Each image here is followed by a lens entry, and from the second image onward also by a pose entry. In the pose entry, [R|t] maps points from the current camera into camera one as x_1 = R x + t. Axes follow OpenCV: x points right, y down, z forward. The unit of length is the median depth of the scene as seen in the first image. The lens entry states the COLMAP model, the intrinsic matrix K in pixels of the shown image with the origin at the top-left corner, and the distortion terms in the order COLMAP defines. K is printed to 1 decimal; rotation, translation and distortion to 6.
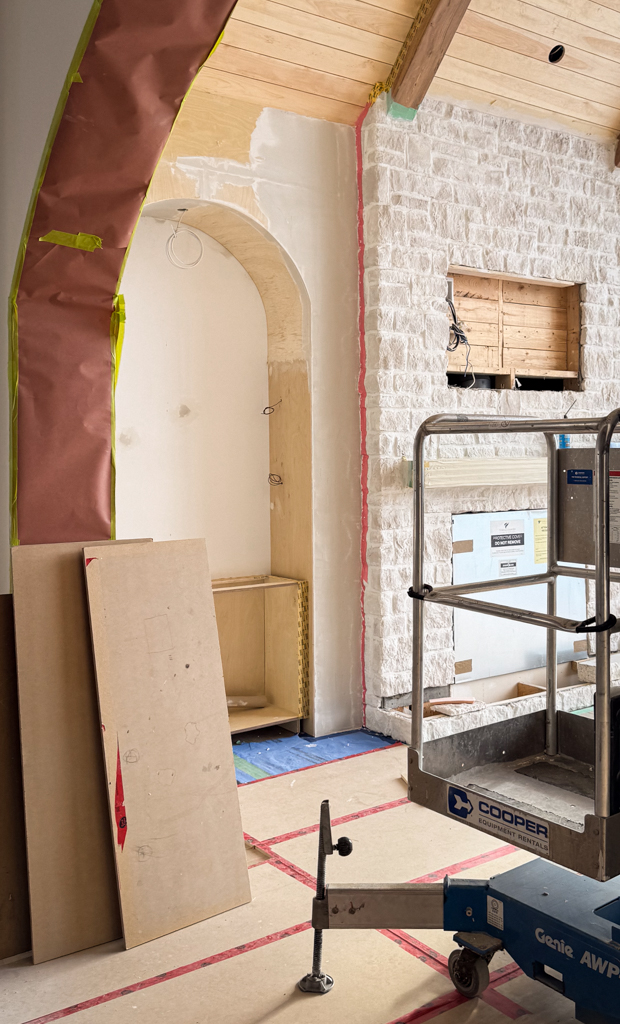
lens RADIAL K [[1022.4, 0, 285.3], [0, 1022.4, 429.3], [0, 0, 1]] dist [0.047258, 0.000000]
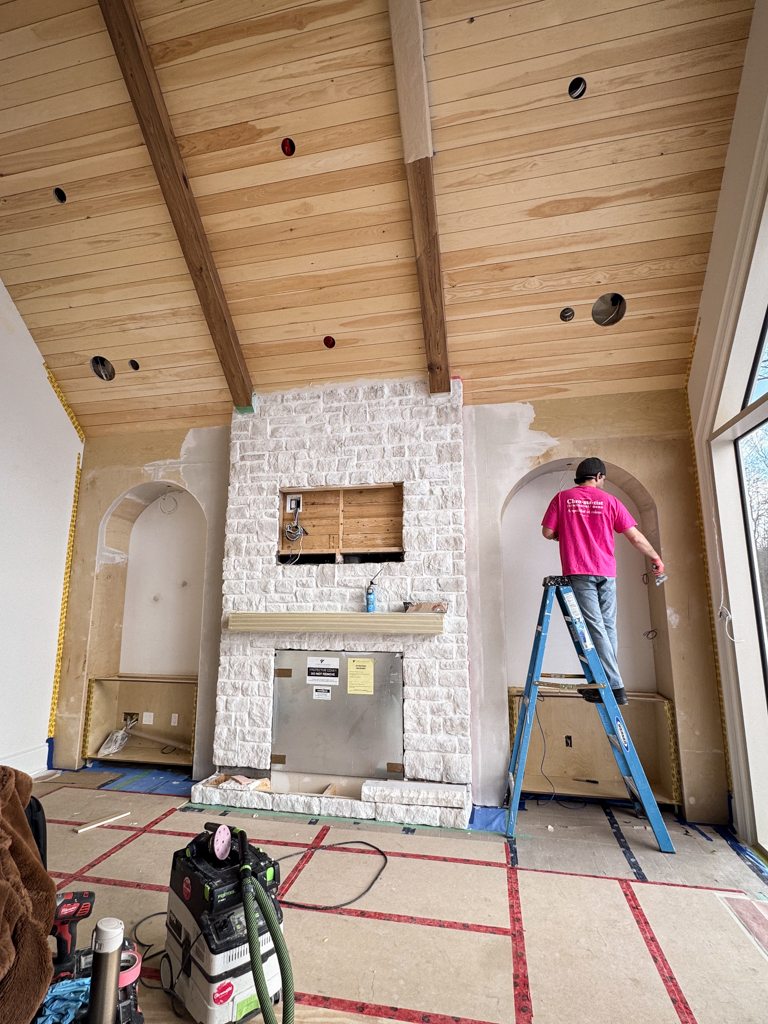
lens RADIAL K [[492.1, 0, 388.3], [0, 492.1, 504.1], [0, 0, 1]] dist [-0.020432, -0.000601]
pose [[0.658495, -0.144554, -0.738572, 0.818858], [0.008394, 0.982730, -0.184856, 0.007050], [0.752538, 0.115527, 0.648336, 0.617879]]
